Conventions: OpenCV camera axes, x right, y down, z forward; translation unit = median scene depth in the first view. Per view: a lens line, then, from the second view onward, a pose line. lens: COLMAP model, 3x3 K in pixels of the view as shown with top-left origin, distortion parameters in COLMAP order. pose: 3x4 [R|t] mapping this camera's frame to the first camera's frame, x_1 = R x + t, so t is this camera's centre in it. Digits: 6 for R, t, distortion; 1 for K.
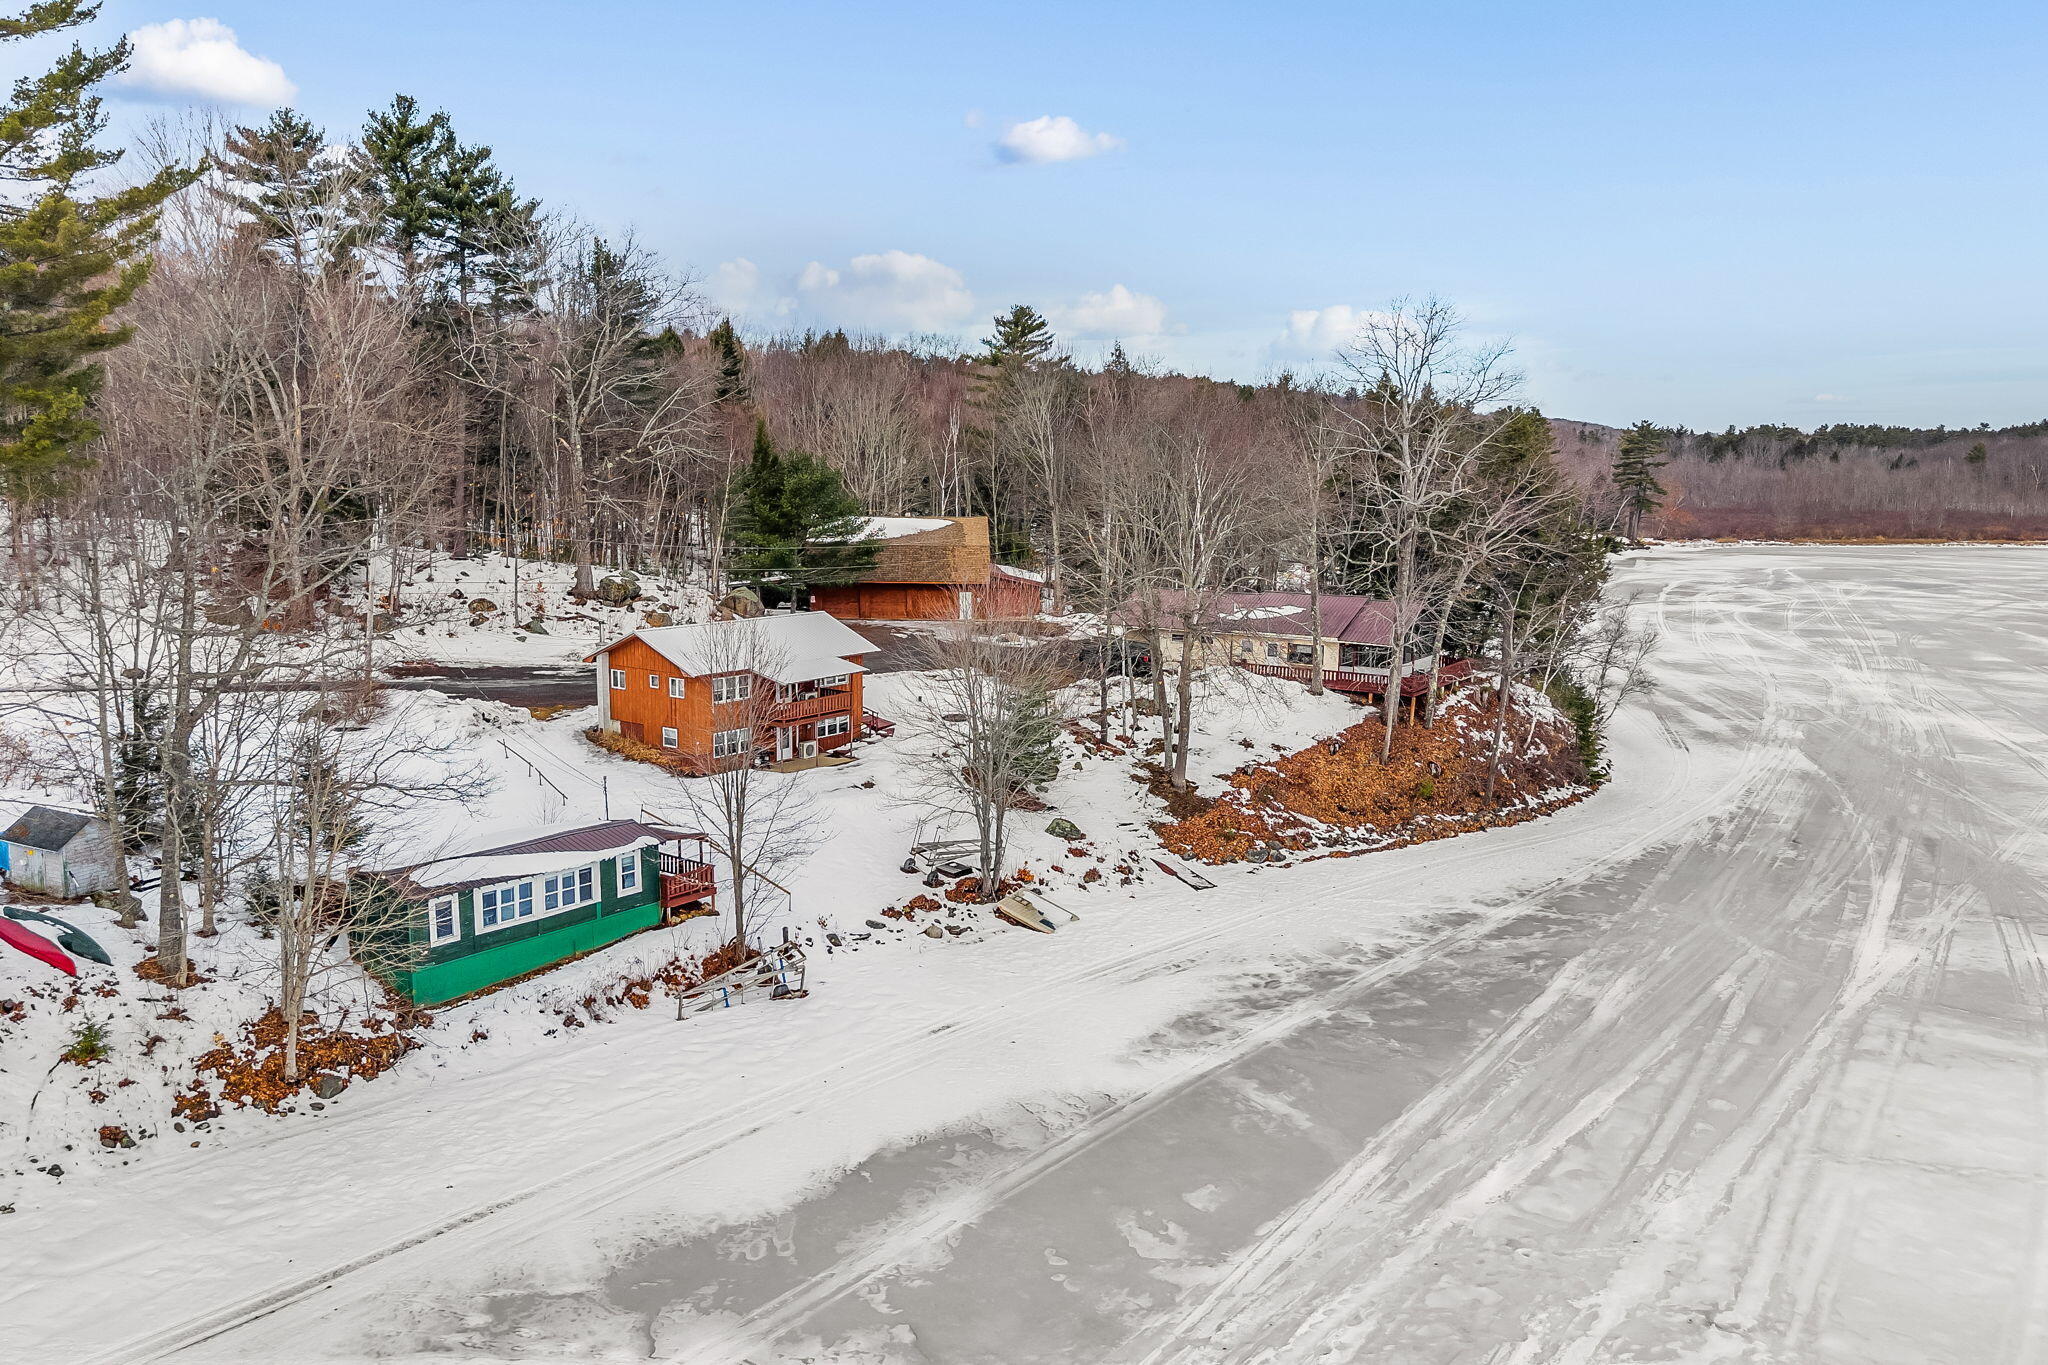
lens RADIAL K [[1609.6, 0, 1024.0], [0, 1609.6, 682.5], [0, 0, 1]] dist [0.072023, -0.128847]
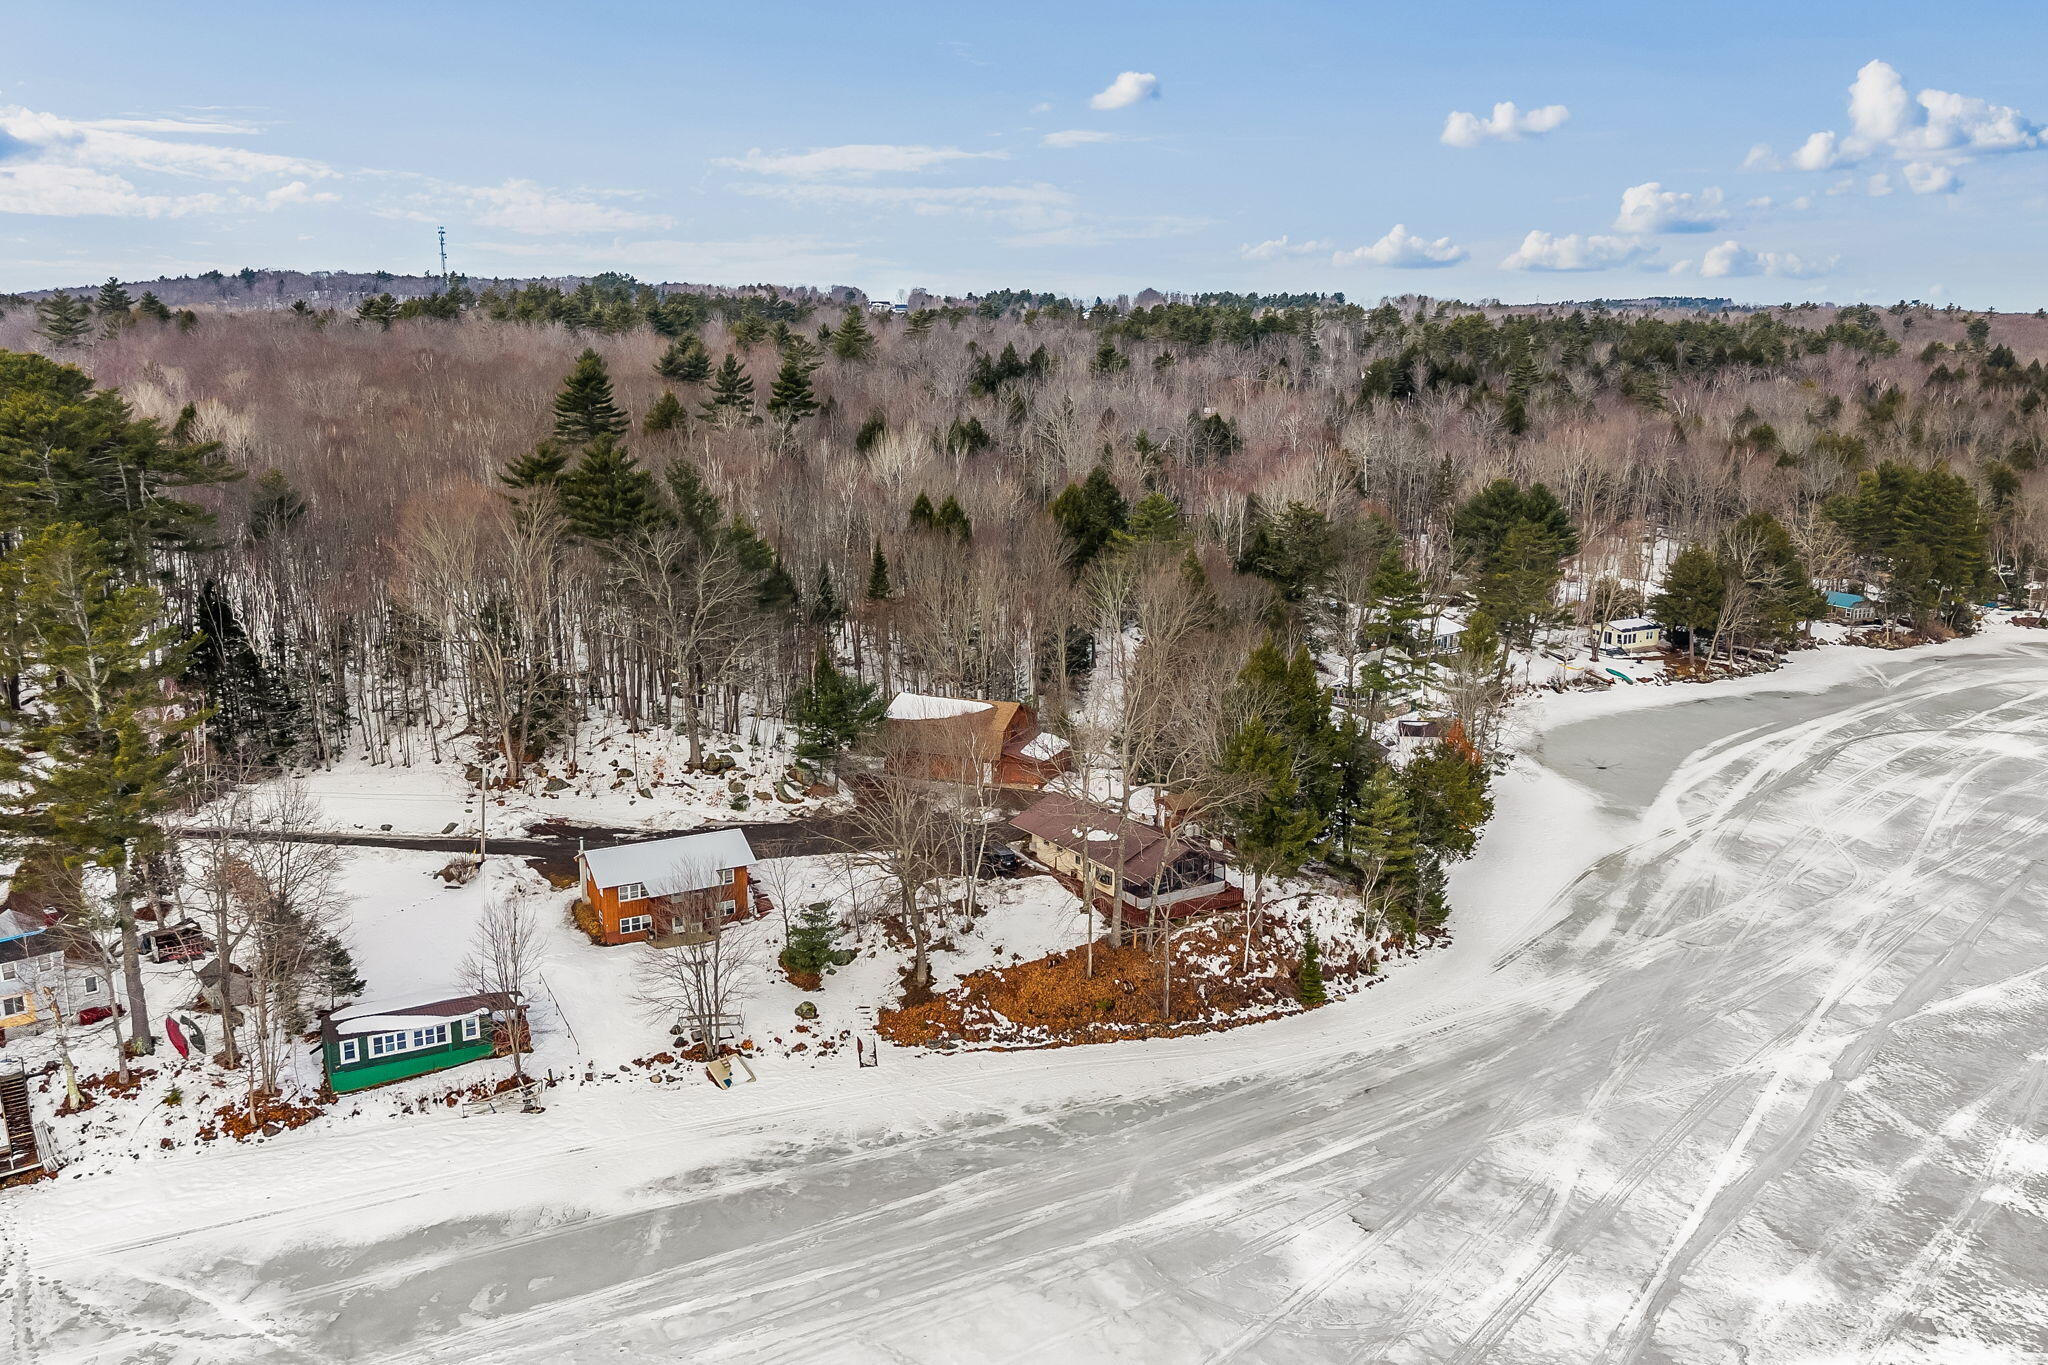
lens RADIAL K [[1602.5, 0, 1024.0], [0, 1602.5, 682.5], [0, 0, 1]] dist [0.022170, -0.038476]
pose [[0.909783, 0.076146, -0.408041, 1.028485], [-0.051066, 0.996095, 0.072026, -0.430402], [0.411932, -0.044691, 0.910118, -0.373849]]
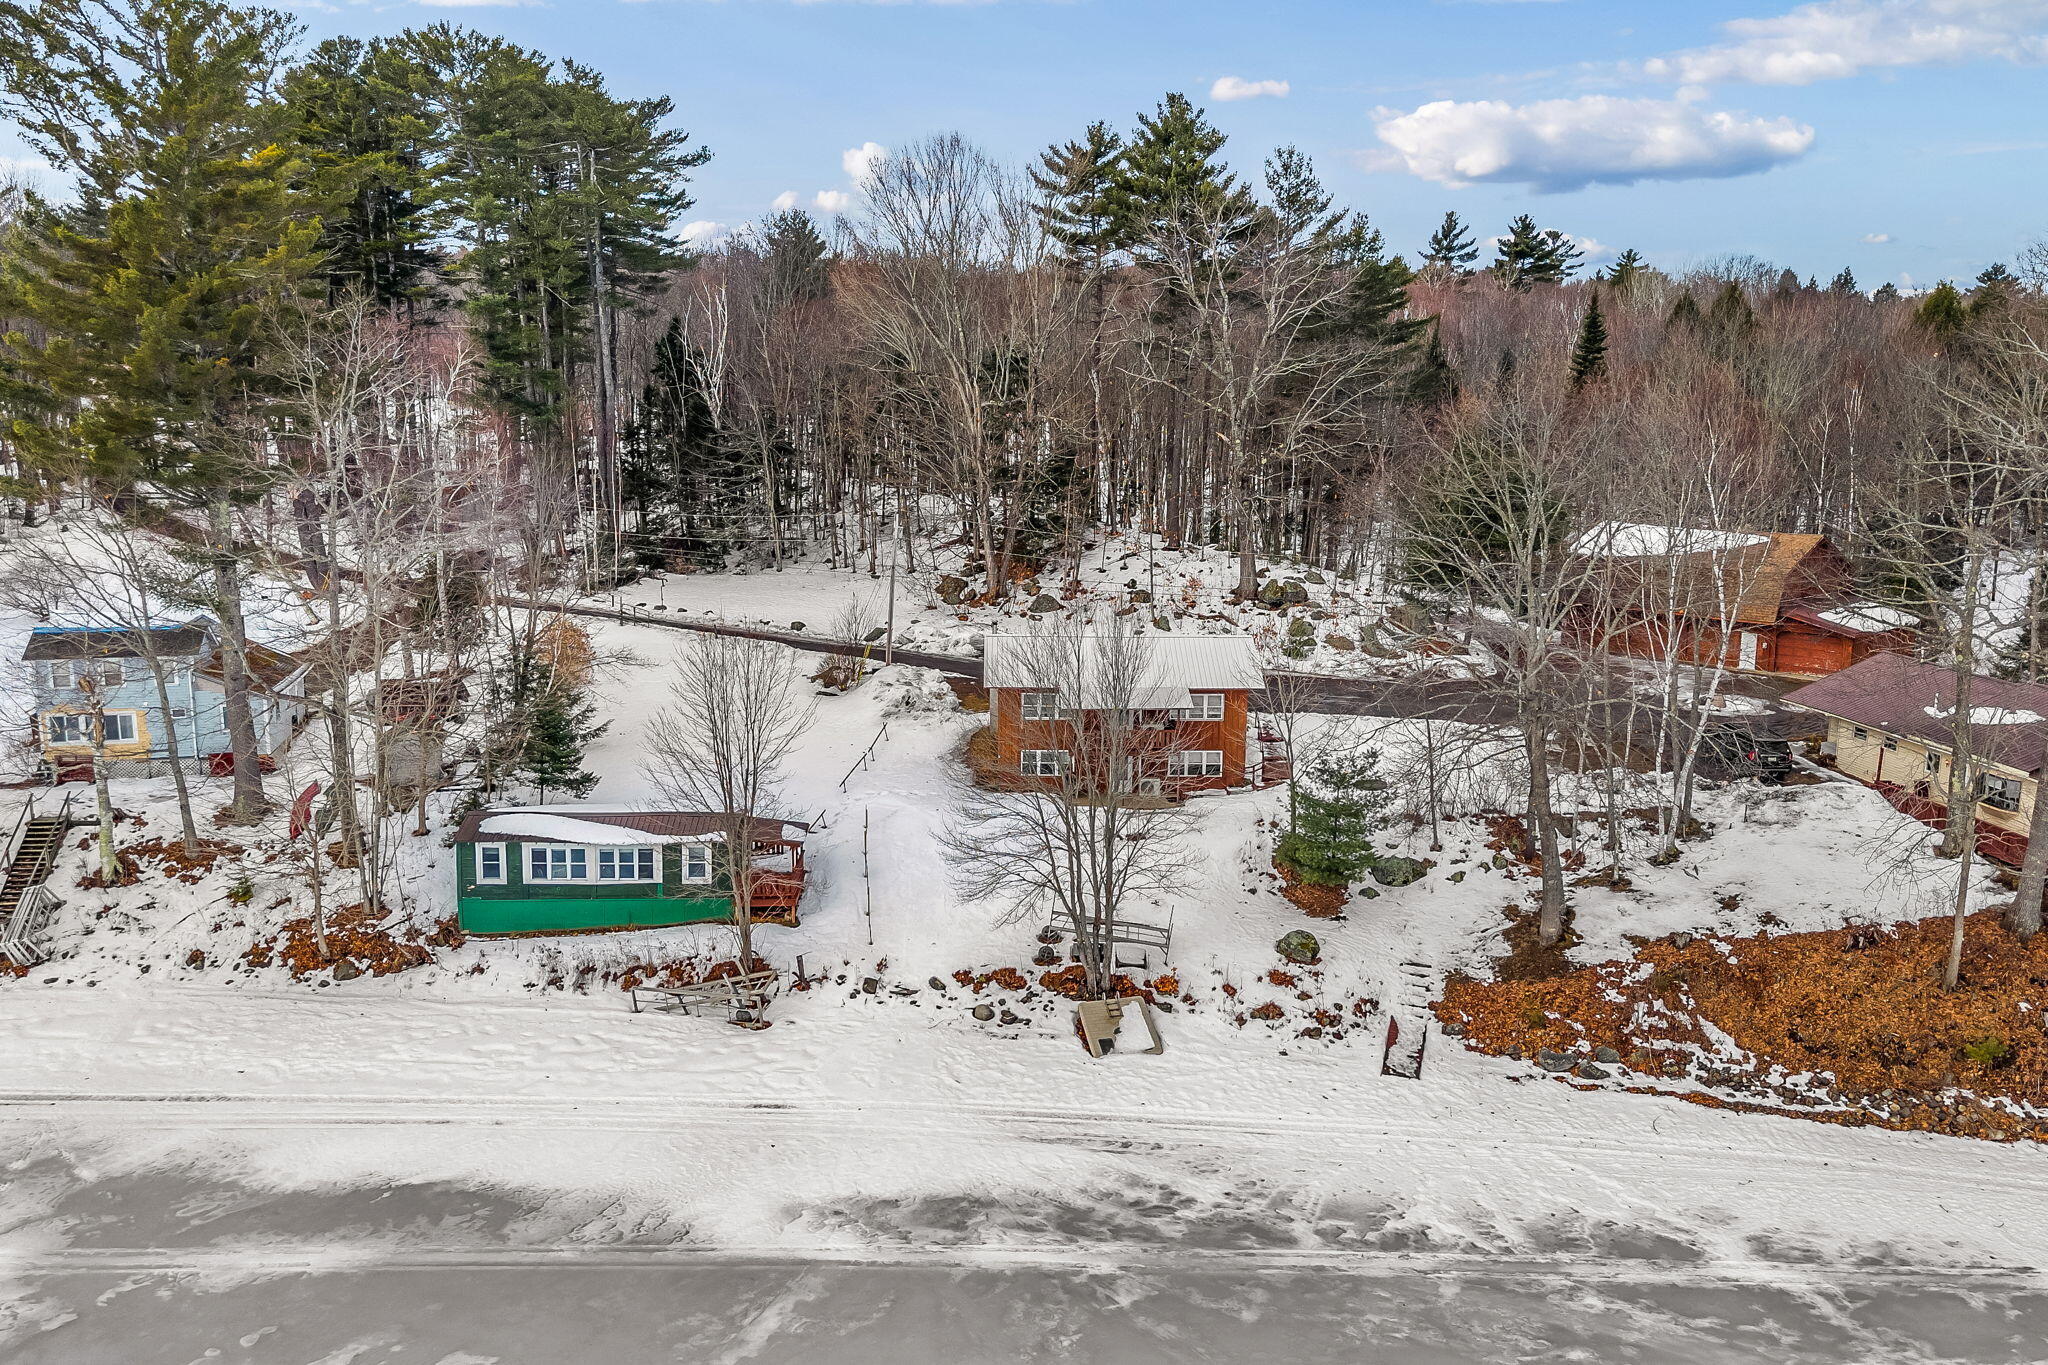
lens RADIAL K [[1617.7, 0, 1024.0], [0, 1617.7, 682.5], [0, 0, 1]] dist [0.075857, -0.108479]
pose [[0.627748, 0.129718, -0.767532, 0.664715], [-0.119022, 0.990418, 0.070041, -0.093499], [0.769263, 0.047385, 0.637172, 0.492384]]
